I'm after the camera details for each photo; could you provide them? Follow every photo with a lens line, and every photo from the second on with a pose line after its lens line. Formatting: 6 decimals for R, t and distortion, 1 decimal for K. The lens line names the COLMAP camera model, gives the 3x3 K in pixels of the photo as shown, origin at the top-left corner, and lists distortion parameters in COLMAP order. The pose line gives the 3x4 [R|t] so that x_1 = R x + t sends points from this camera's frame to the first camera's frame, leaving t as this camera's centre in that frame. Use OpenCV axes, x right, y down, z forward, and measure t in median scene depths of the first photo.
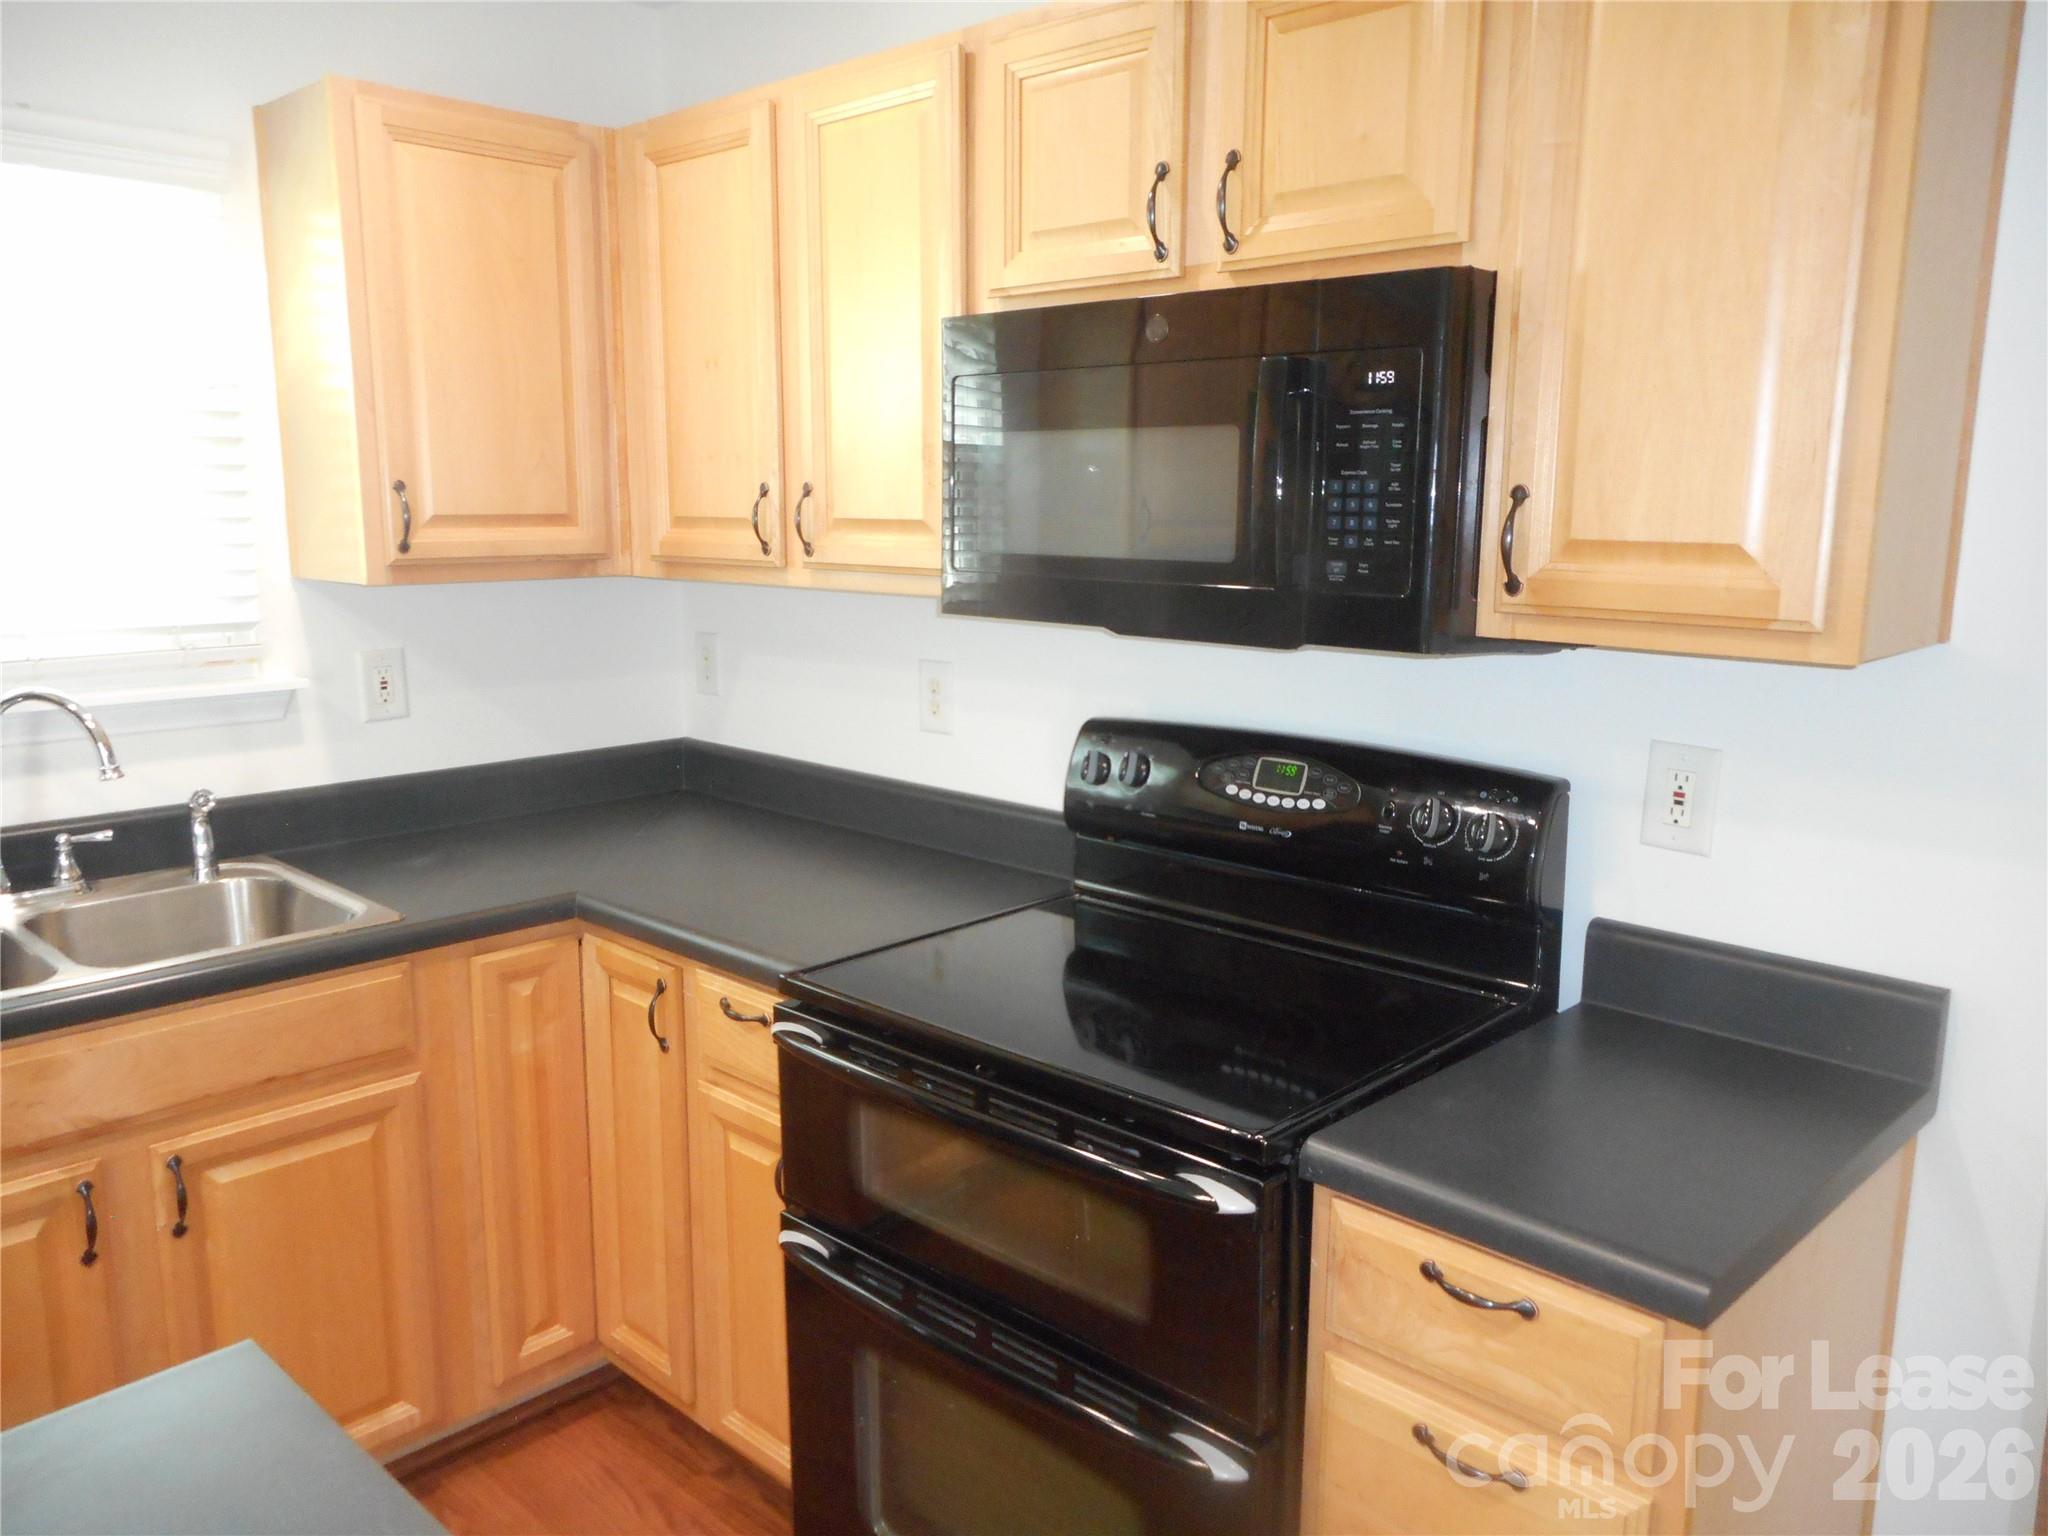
lens RADIAL K [[1551.9, 0, 1016.3], [0, 1551.9, 768.2], [0, 0, 1]] dist [0.010299, 0.002419]
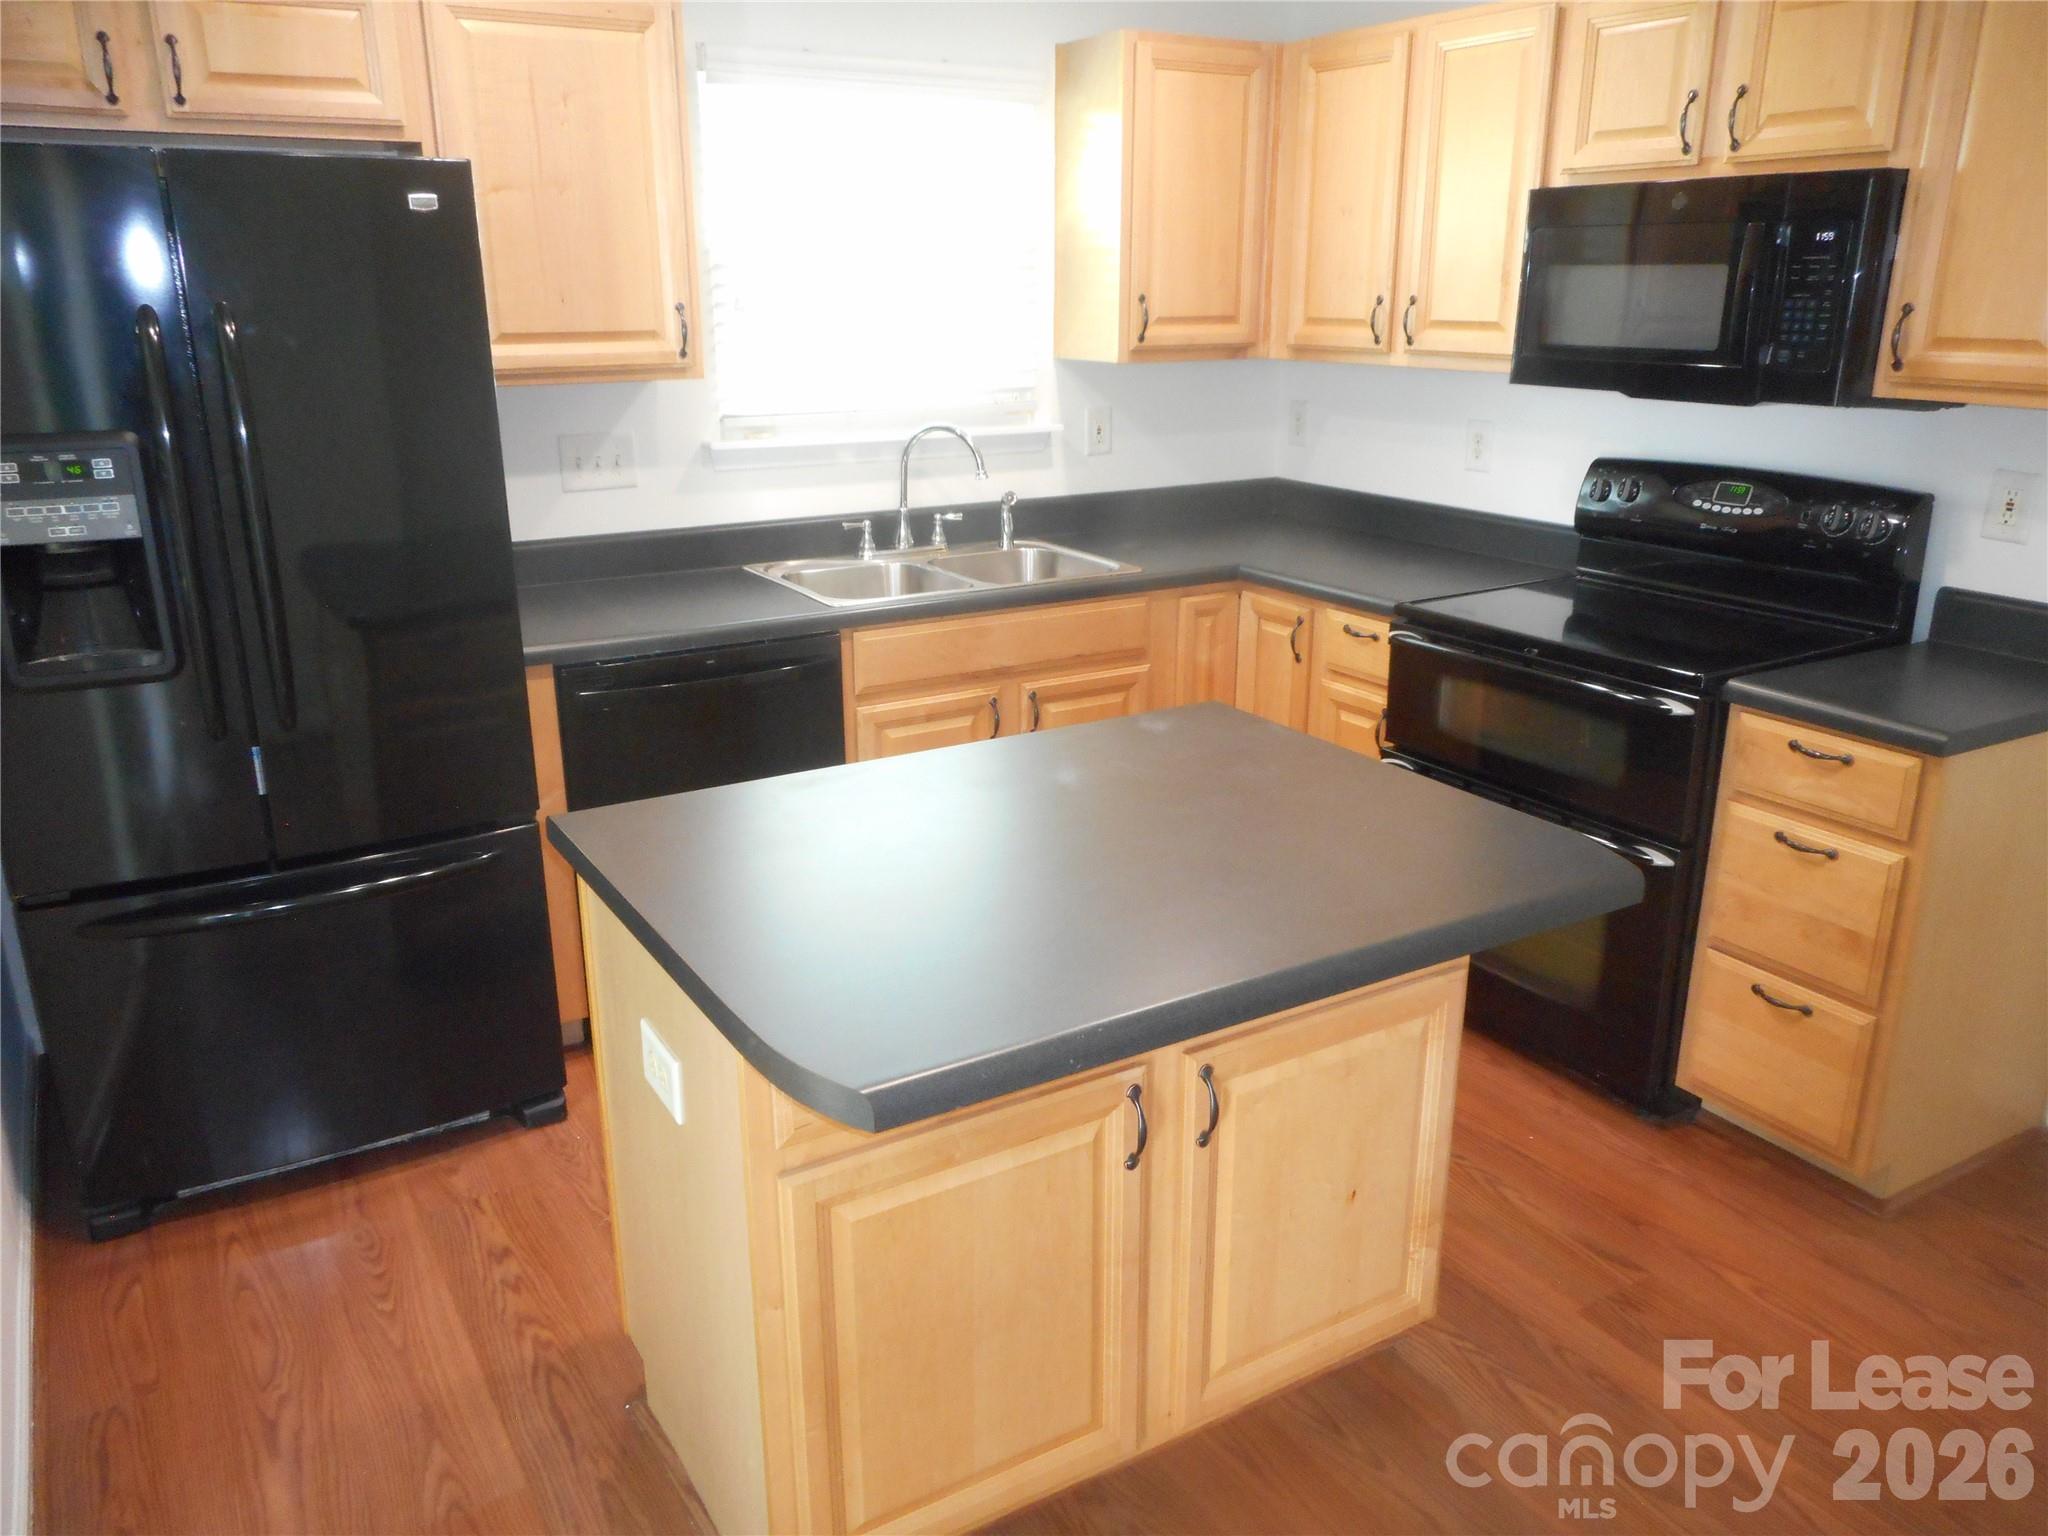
lens RADIAL K [[1551.9, 0, 1012.4], [0, 1551.9, 763.4], [0, 0, 1]] dist [0.010299, 0.002419]
pose [[0.965198, 0.074137, -0.250791, -0.103679], [-0.041768, 0.990367, 0.132018, 0.088543], [0.258163, -0.116949, 0.958997, -0.639163]]
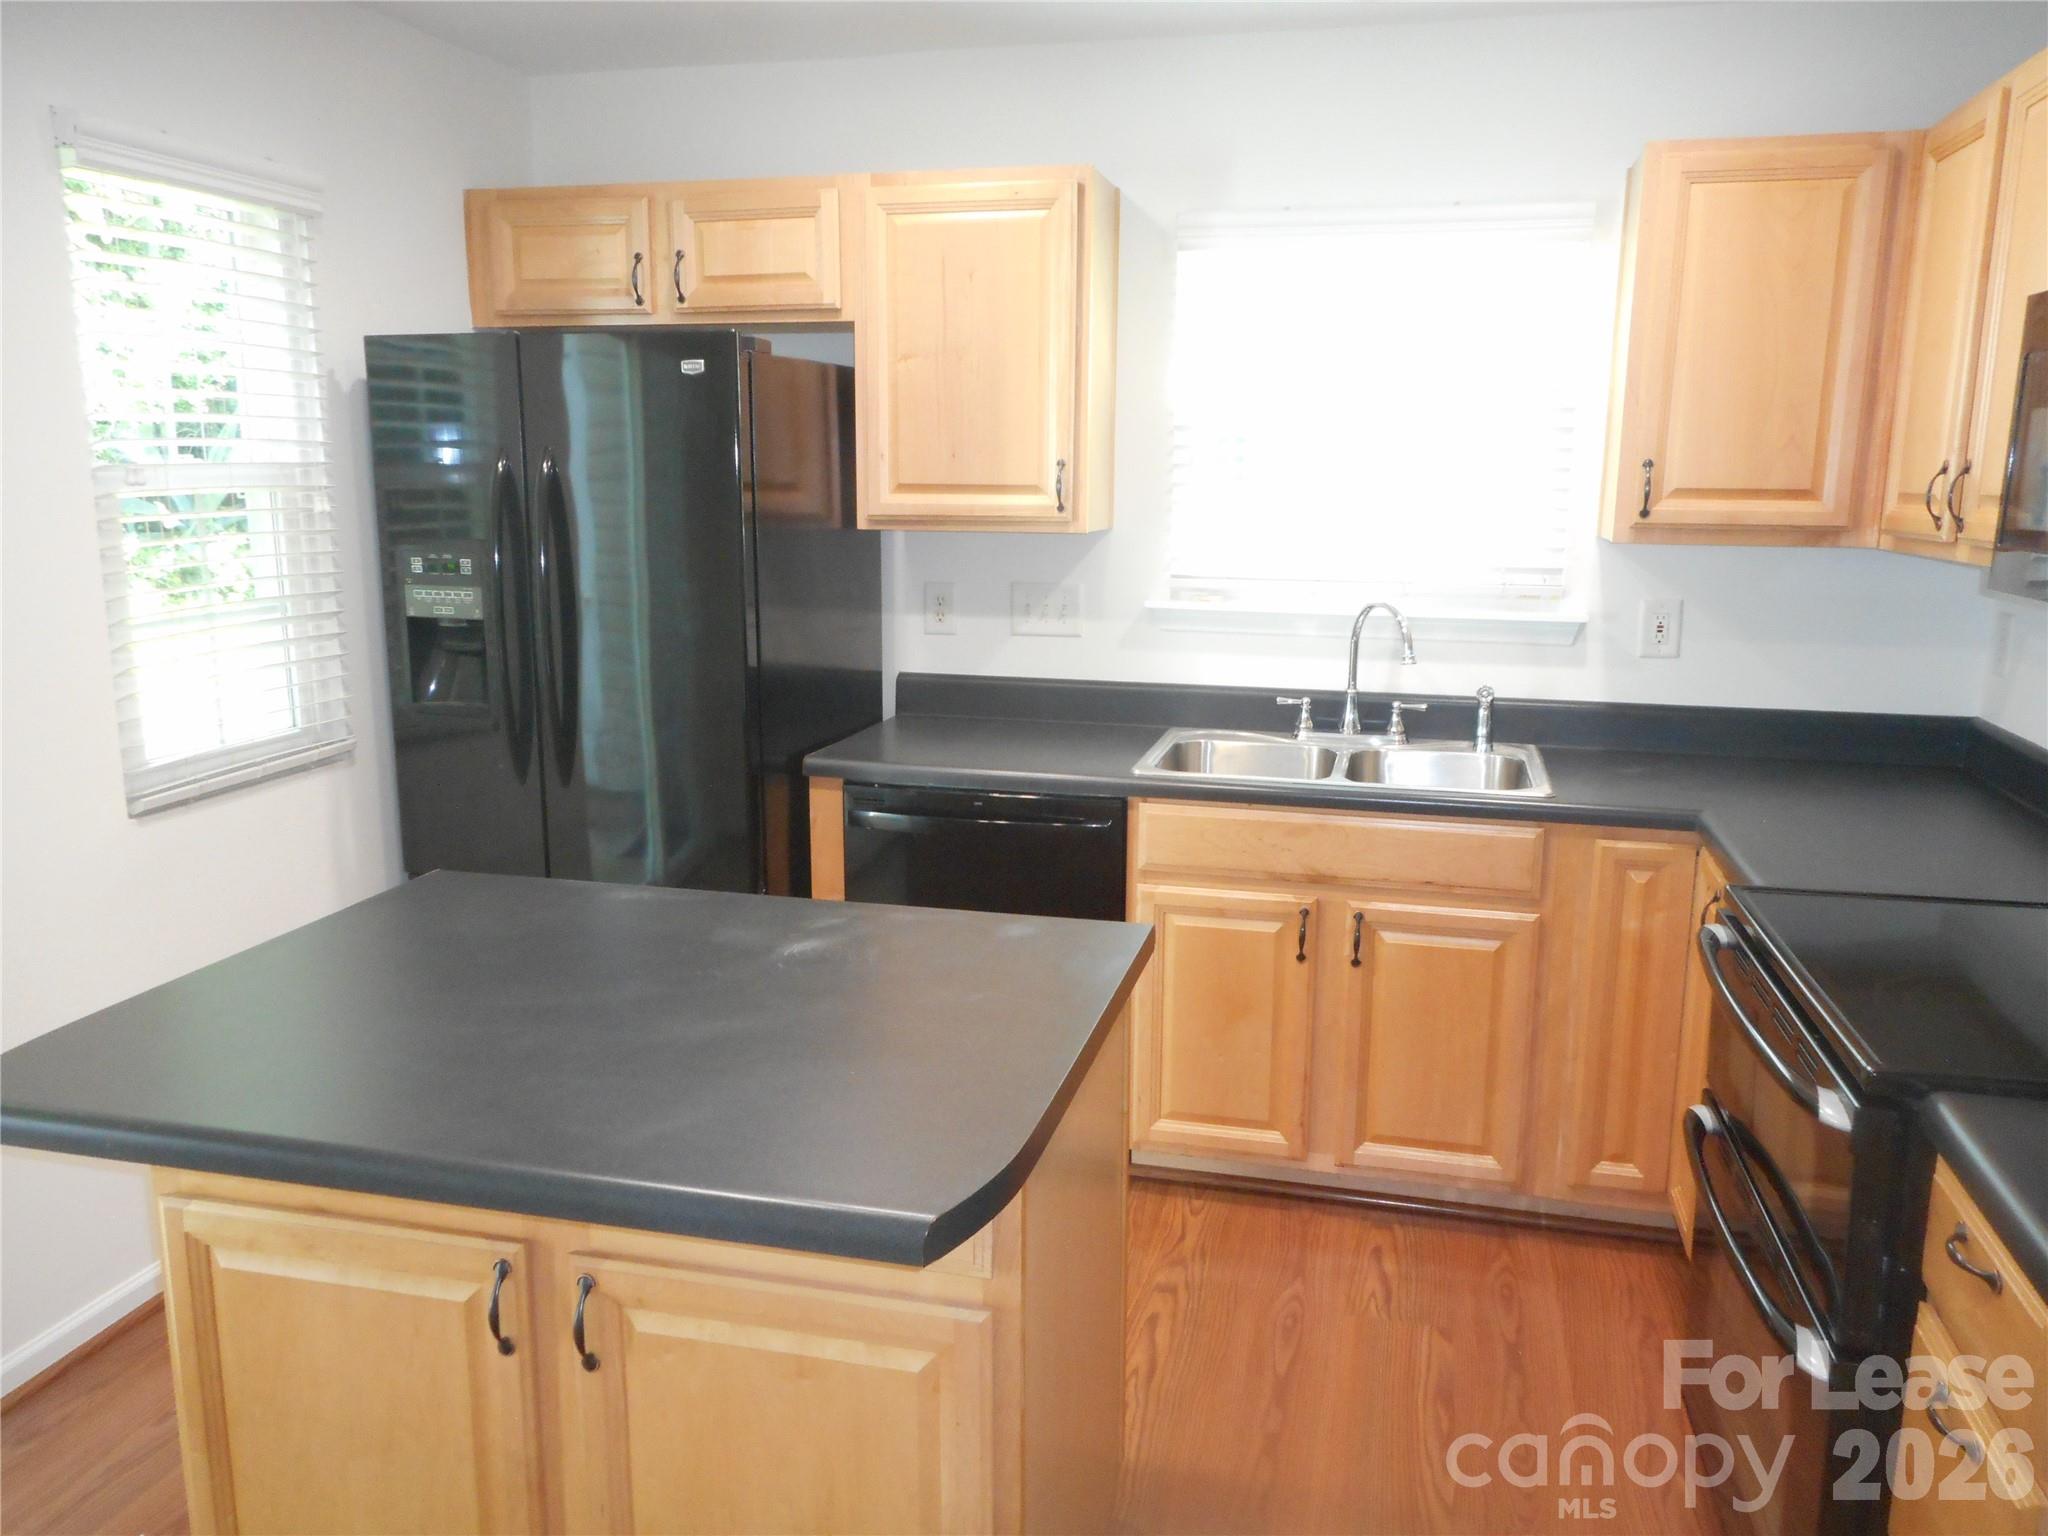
lens RADIAL K [[1551.9, 0, 1026.0], [0, 1551.9, 759.7], [0, 0, 1]] dist [0.010299, 0.002419]
pose [[0.497758, 0.164699, -0.851535, 0.492989], [-0.160219, 0.982368, 0.096349, 0.011869], [0.852389, 0.088474, 0.515369, -0.048395]]
